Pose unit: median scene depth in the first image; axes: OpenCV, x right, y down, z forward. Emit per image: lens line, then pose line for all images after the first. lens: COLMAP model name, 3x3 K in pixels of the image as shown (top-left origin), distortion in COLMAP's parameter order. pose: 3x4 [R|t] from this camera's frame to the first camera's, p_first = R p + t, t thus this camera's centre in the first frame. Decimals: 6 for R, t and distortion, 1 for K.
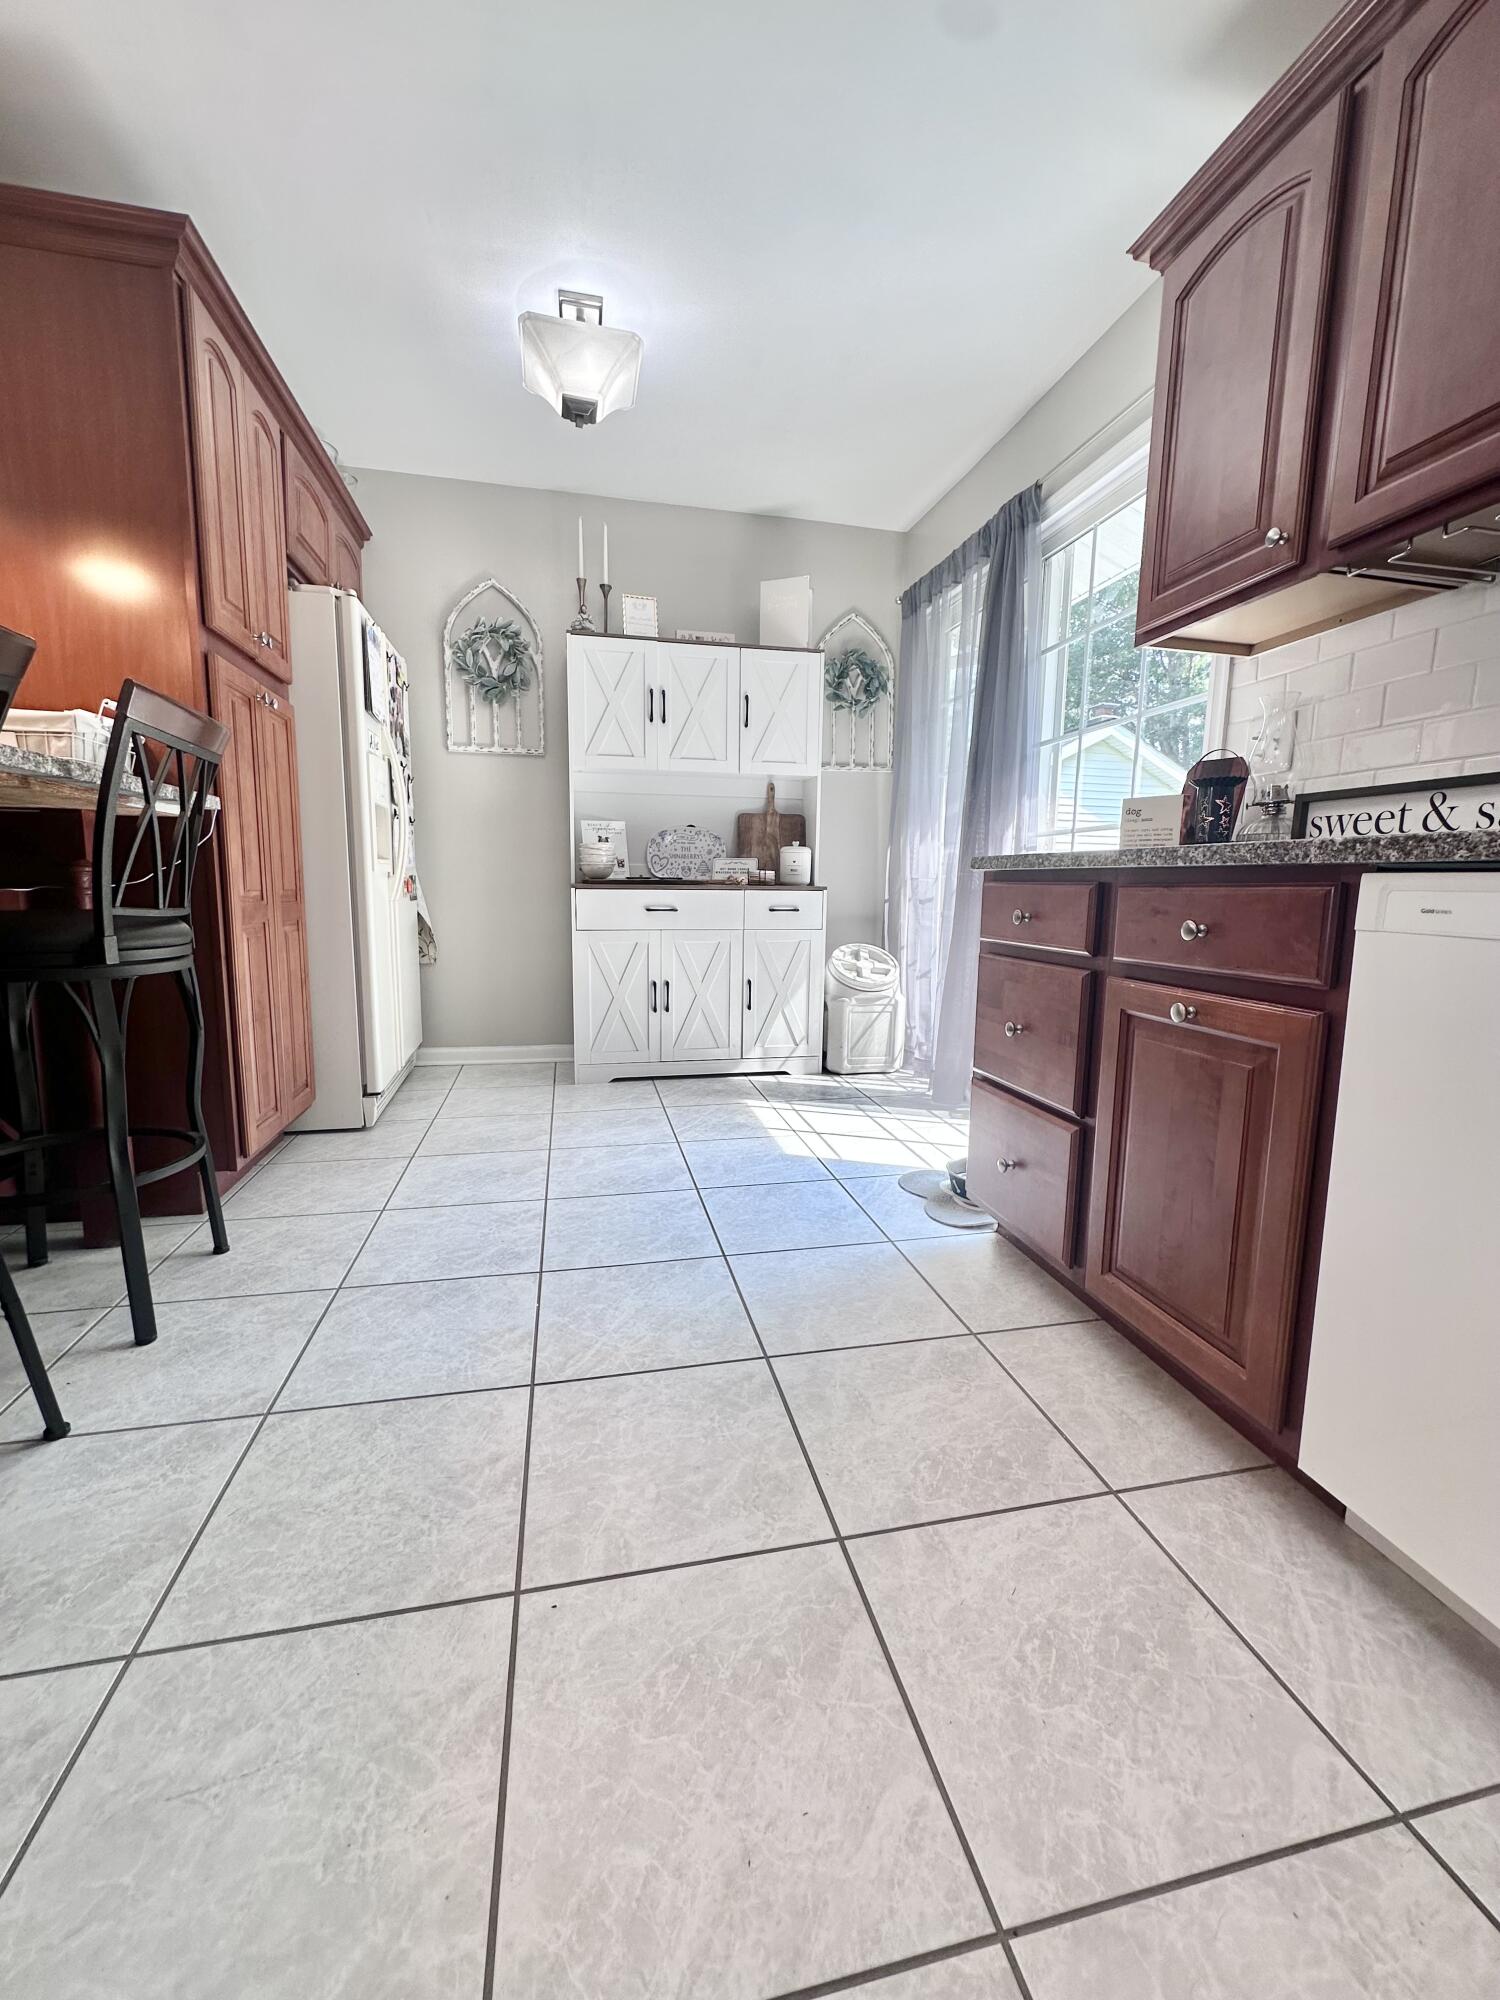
lens RADIAL K [[814.6, 0, 738.3], [0, 814.6, 991.8], [0, 0, 1]] dist [-0.008210, 0.003067]
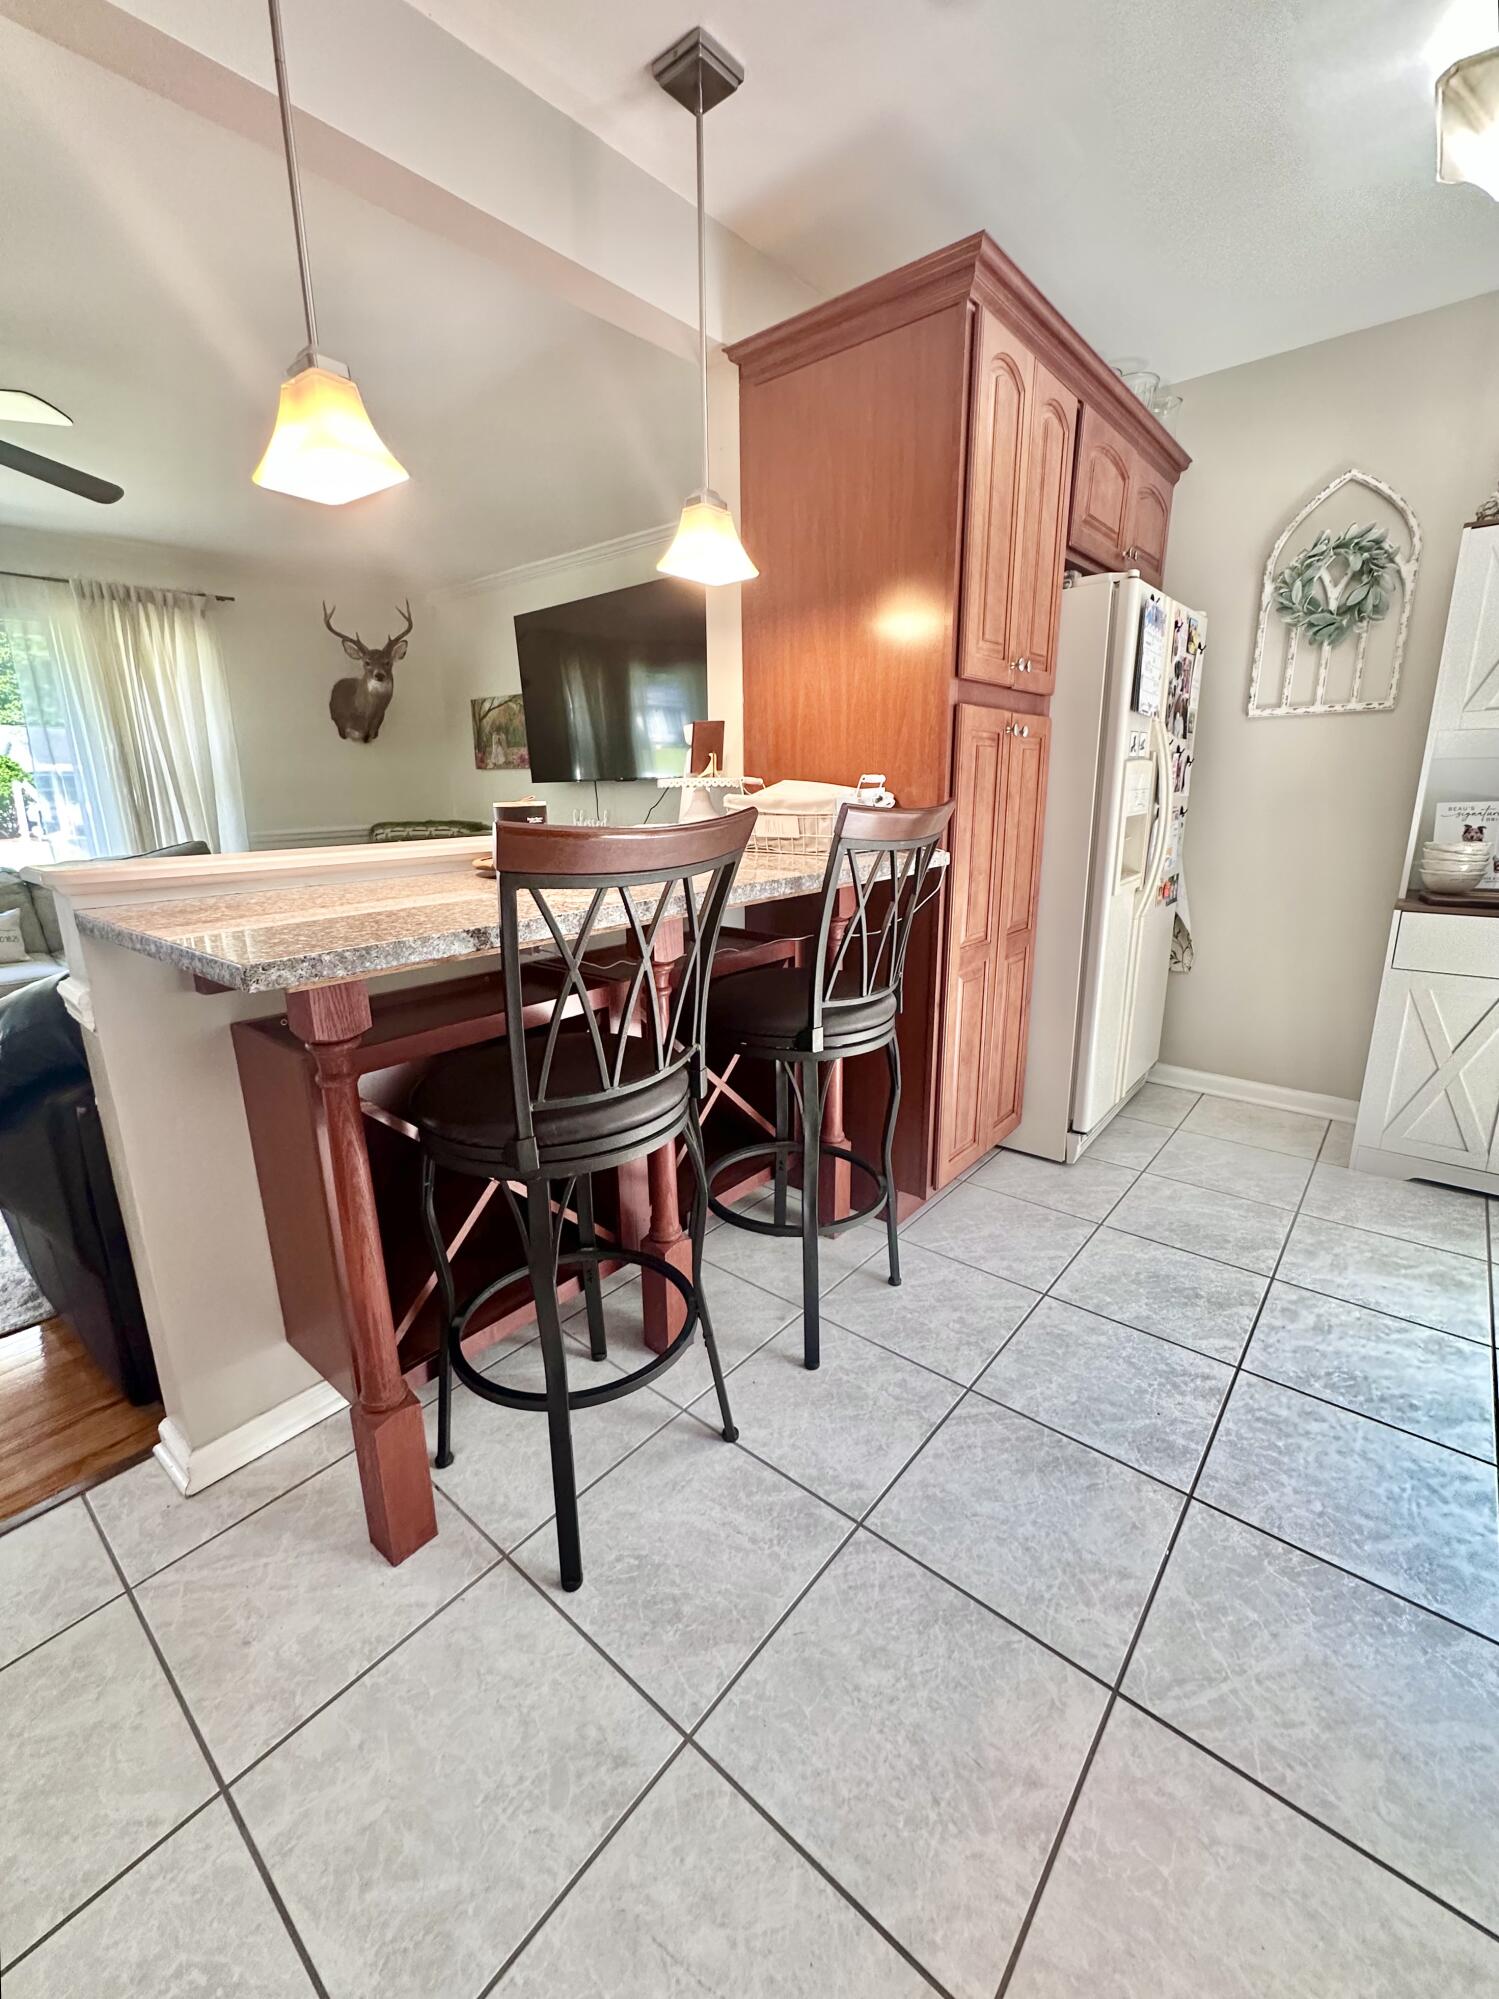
lens RADIAL K [[814.2, 0, 737.8], [0, 814.2, 991.3], [0, 0, 1]] dist [-0.008210, 0.003067]
pose [[0.608045, 0.173219, -0.774775, 0.012124], [-0.075709, 0.984111, 0.160604, -0.163865], [0.790285, -0.038997, 0.611498, 0.127680]]
